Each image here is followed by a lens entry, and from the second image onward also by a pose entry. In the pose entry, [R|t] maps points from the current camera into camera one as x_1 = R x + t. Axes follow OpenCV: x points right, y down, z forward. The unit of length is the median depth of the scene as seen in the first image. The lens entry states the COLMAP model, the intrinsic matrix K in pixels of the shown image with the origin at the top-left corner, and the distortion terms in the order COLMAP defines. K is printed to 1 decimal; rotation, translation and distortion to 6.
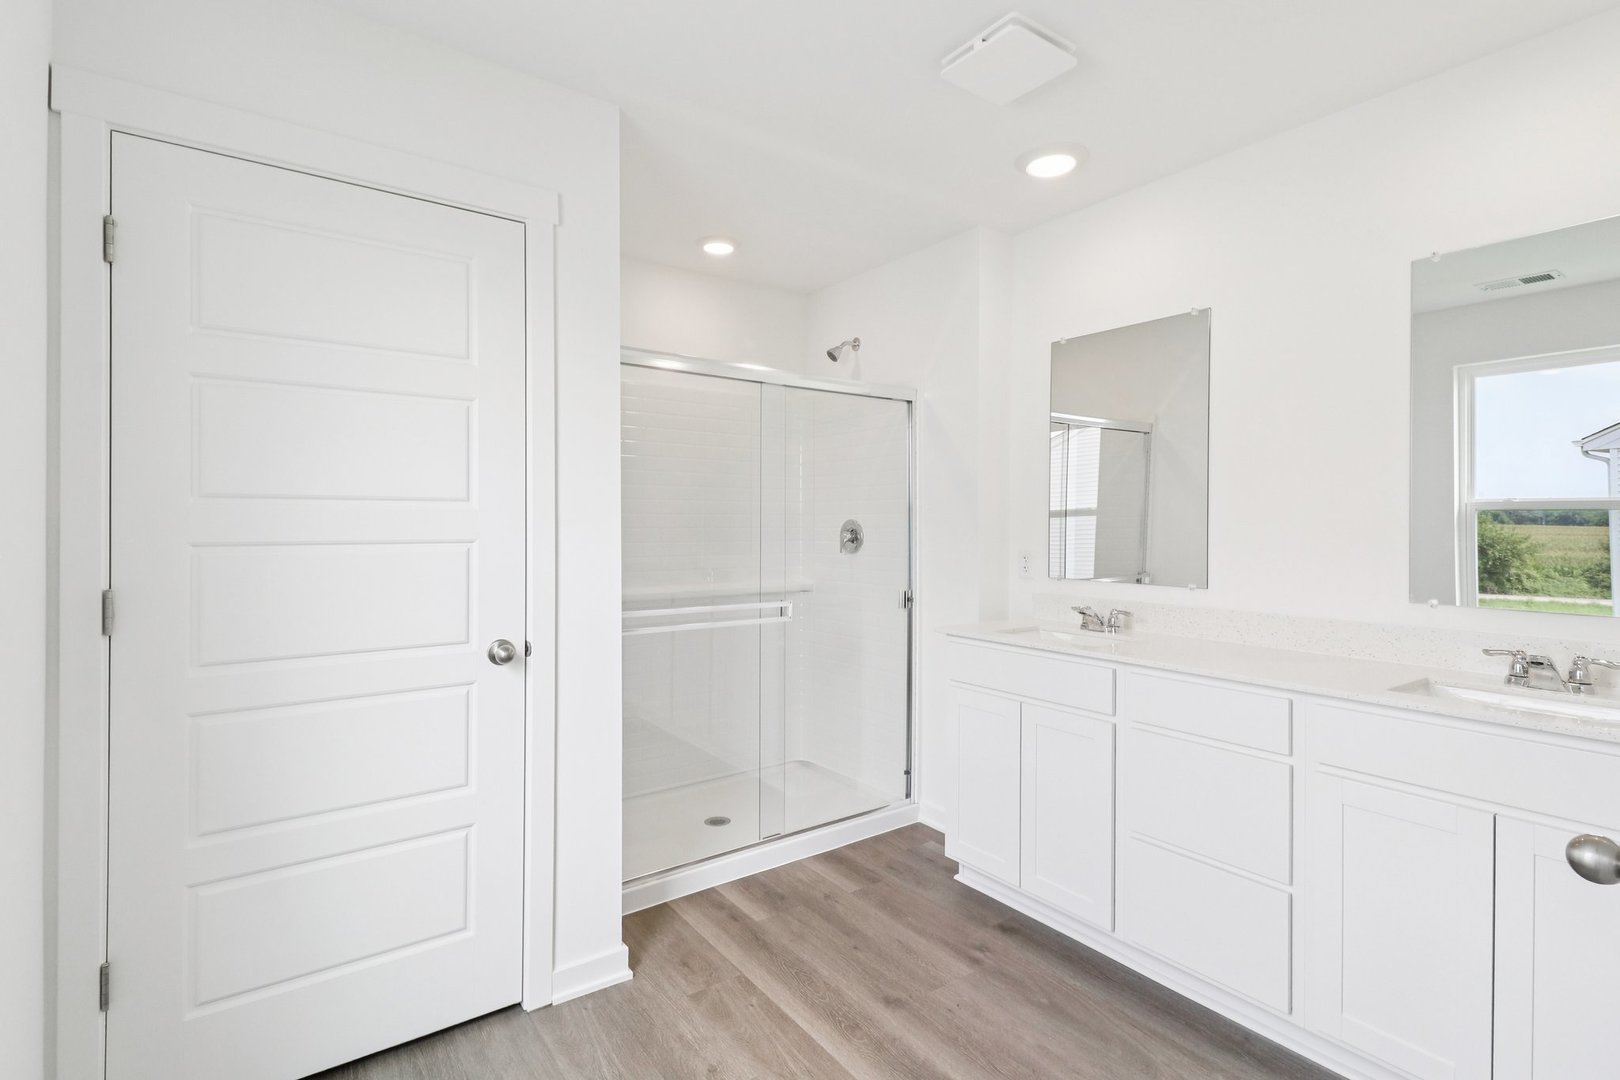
lens RADIAL K [[769.4, 0, 818.9], [0, 769.4, 540.6], [0, 0, 1]] dist [-0.001622, 0.000053]
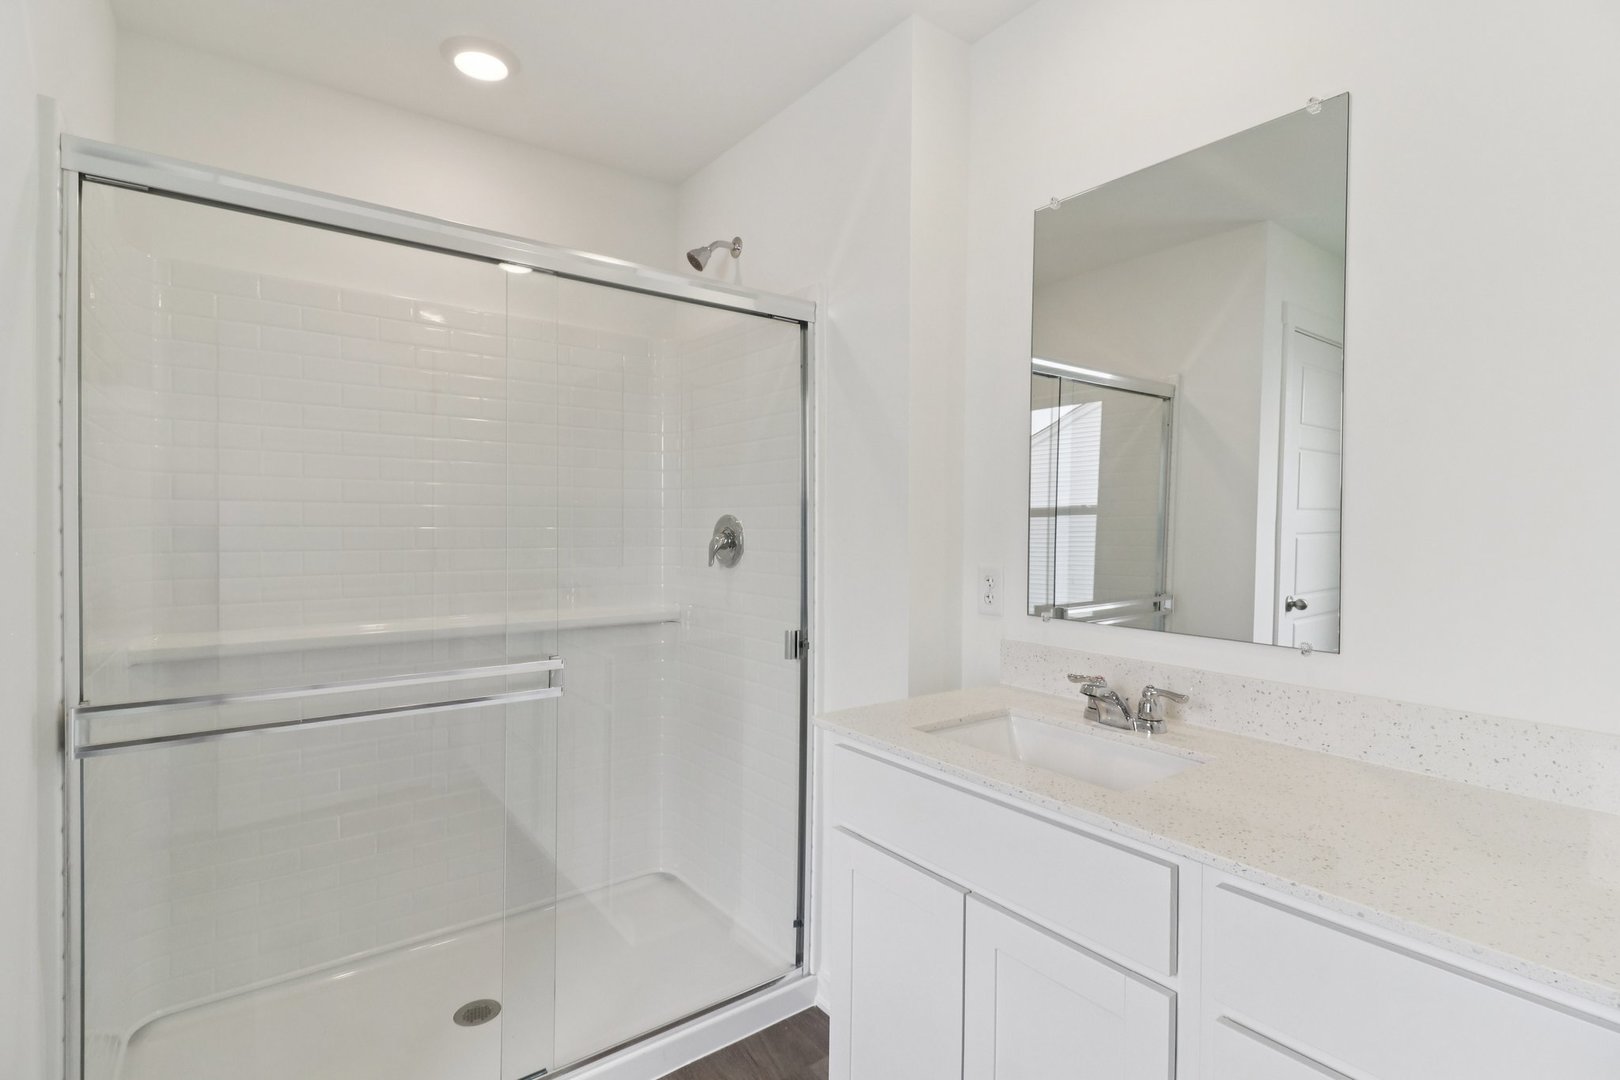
lens RADIAL K [[769.4, 0, 806.5], [0, 769.4, 540.7], [0, 0, 1]] dist [-0.001622, 0.000053]
pose [[0.999978, 0.006520, 0.001424, 0.111083], [-0.006517, 0.999976, -0.002205, -0.005283], [-0.001438, 0.002196, 0.999997, 0.356247]]
